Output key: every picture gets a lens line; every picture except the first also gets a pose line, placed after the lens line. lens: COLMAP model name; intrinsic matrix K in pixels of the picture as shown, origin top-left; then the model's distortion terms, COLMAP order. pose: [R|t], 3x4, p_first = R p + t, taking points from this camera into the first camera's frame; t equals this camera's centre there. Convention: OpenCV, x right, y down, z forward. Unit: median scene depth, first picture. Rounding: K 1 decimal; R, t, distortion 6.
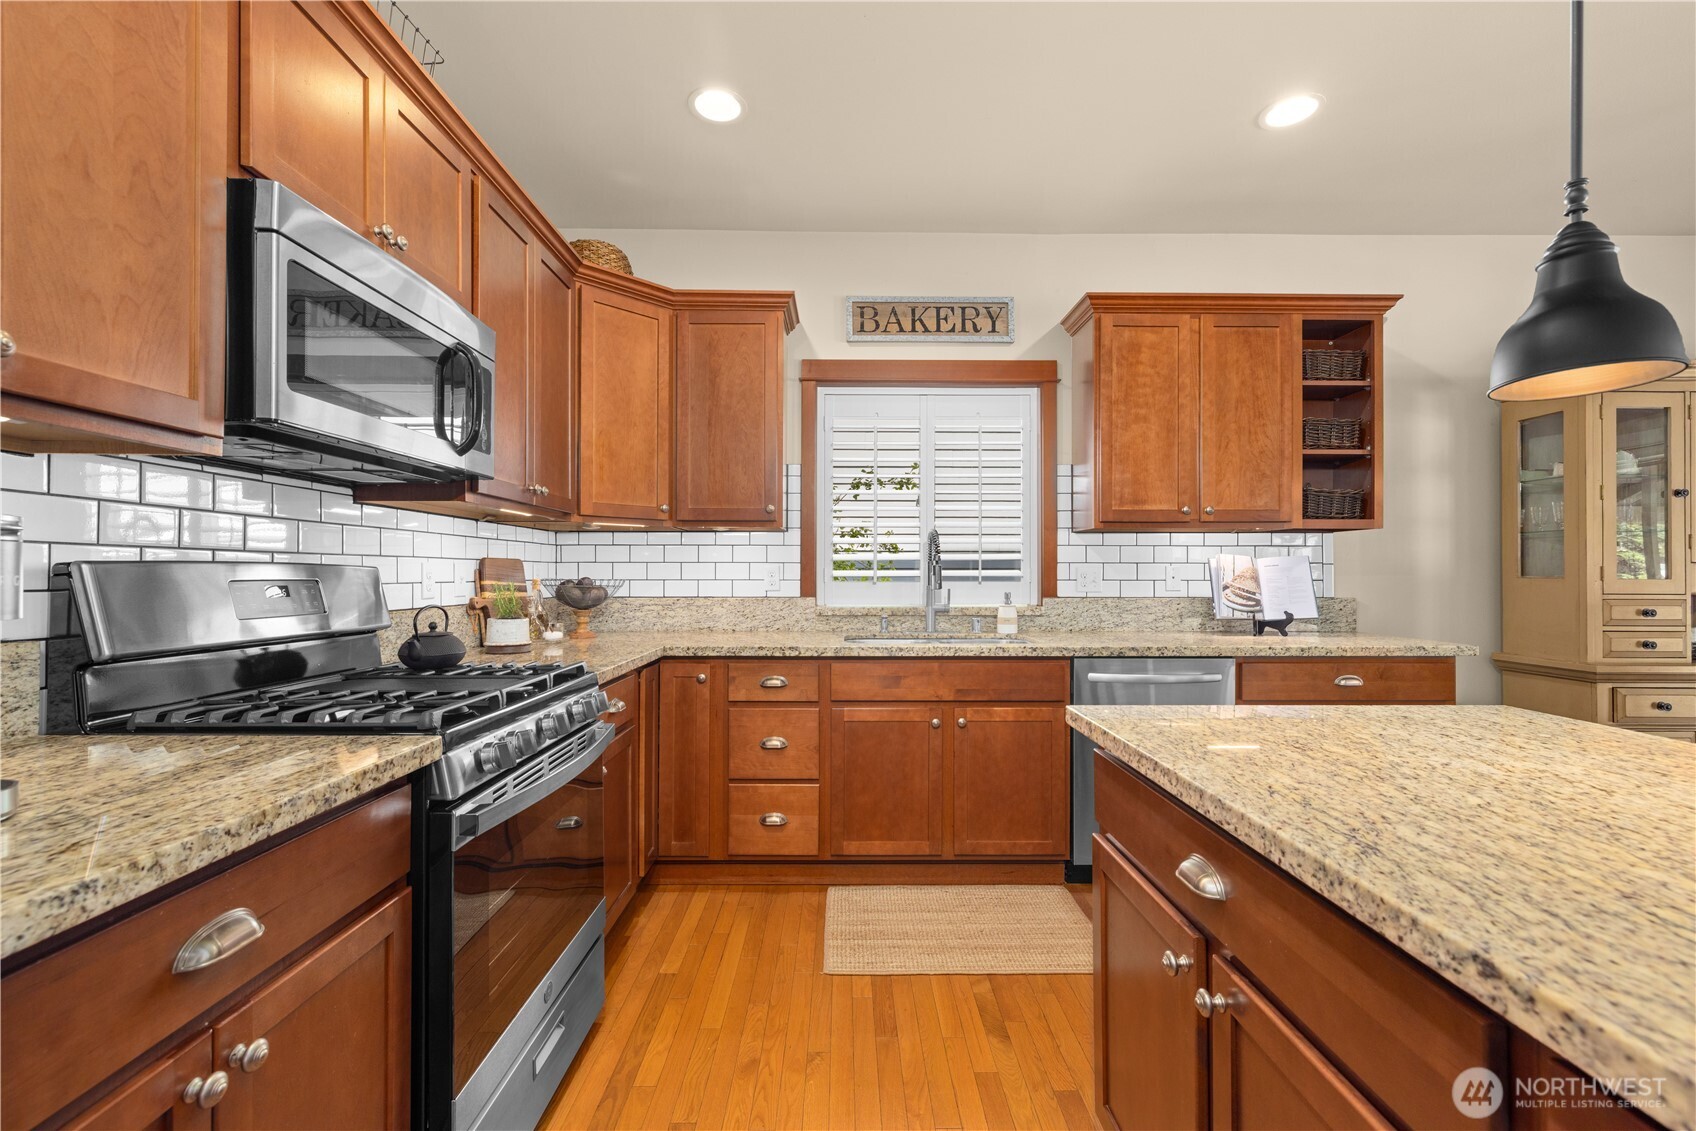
lens RADIAL K [[721.9, 0, 848.4], [0, 721.9, 569.0], [0, 0, 1]] dist [0.001024, -0.000106]
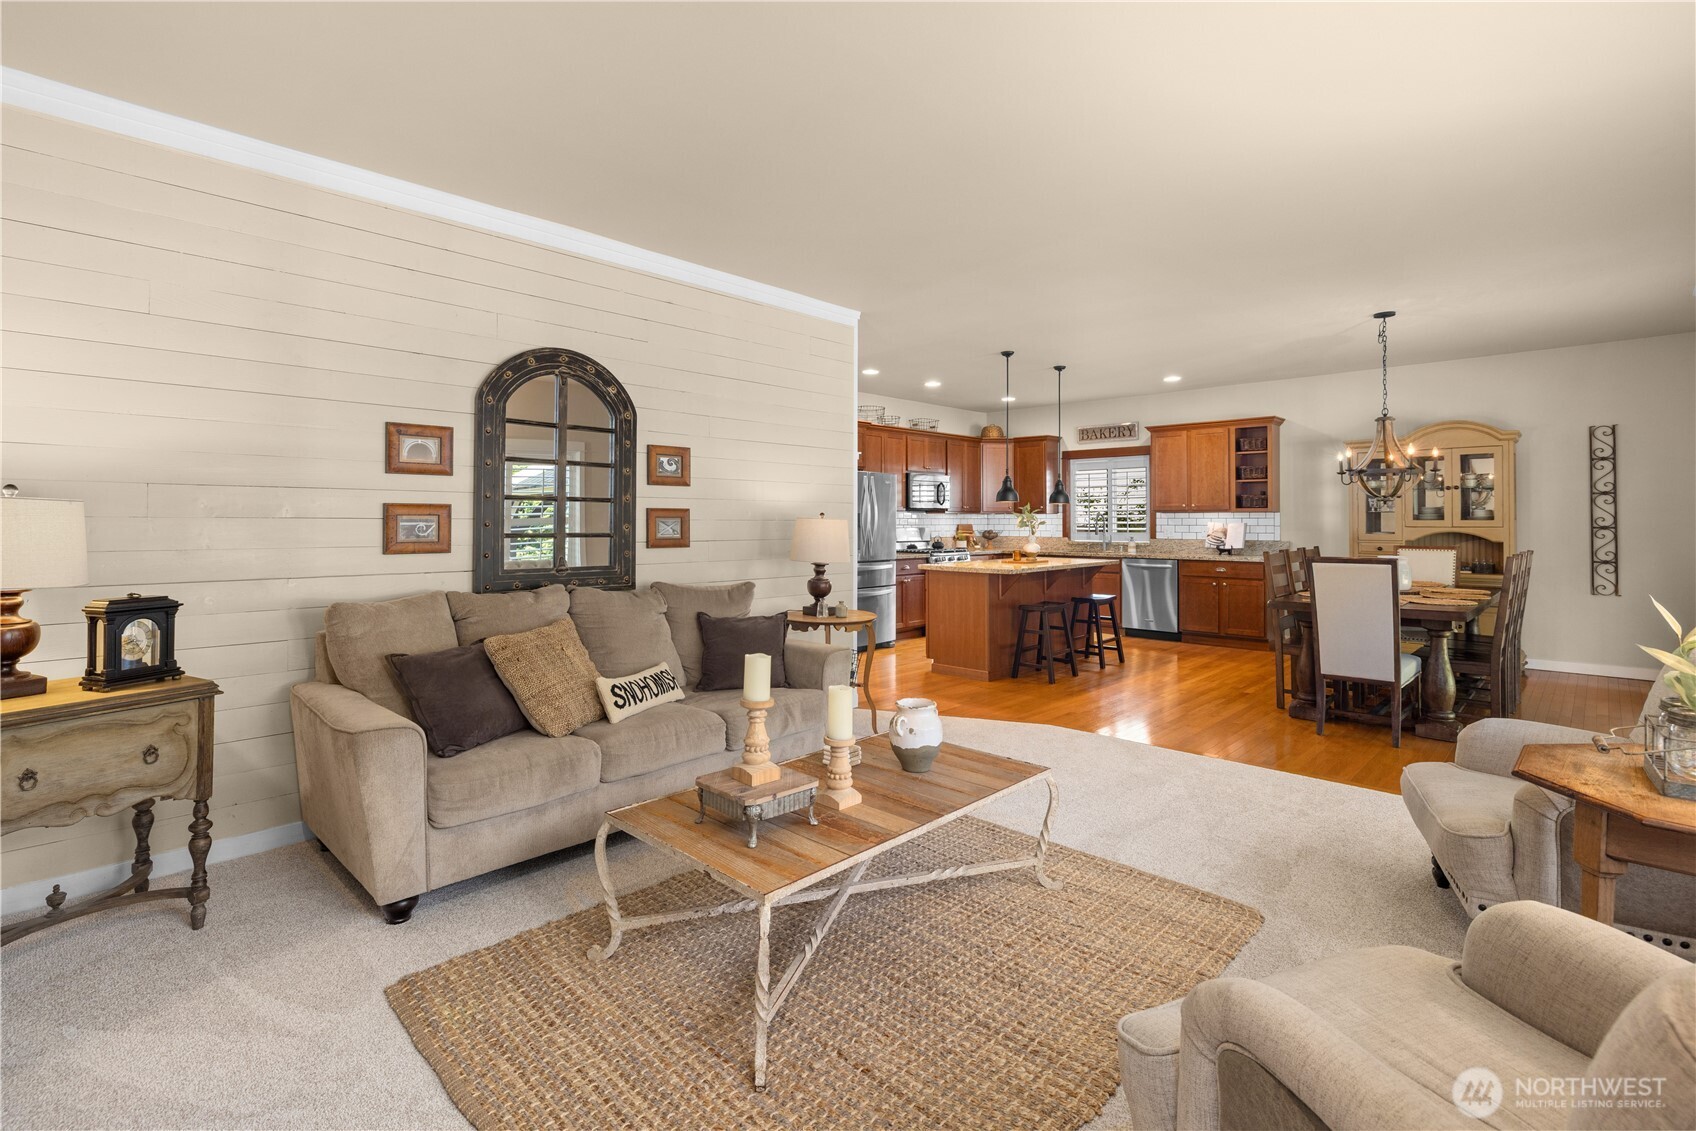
lens RADIAL K [[771.2, 0, 833.9], [0, 771.2, 516.4], [0, 0, 1]] dist [-0.001386, -0.000016]
pose [[0.703753, -0.005327, -0.710425, 1.568463], [0.005896, 0.999981, -0.001658, -0.046050], [0.710420, -0.003022, 0.703771, -1.885060]]
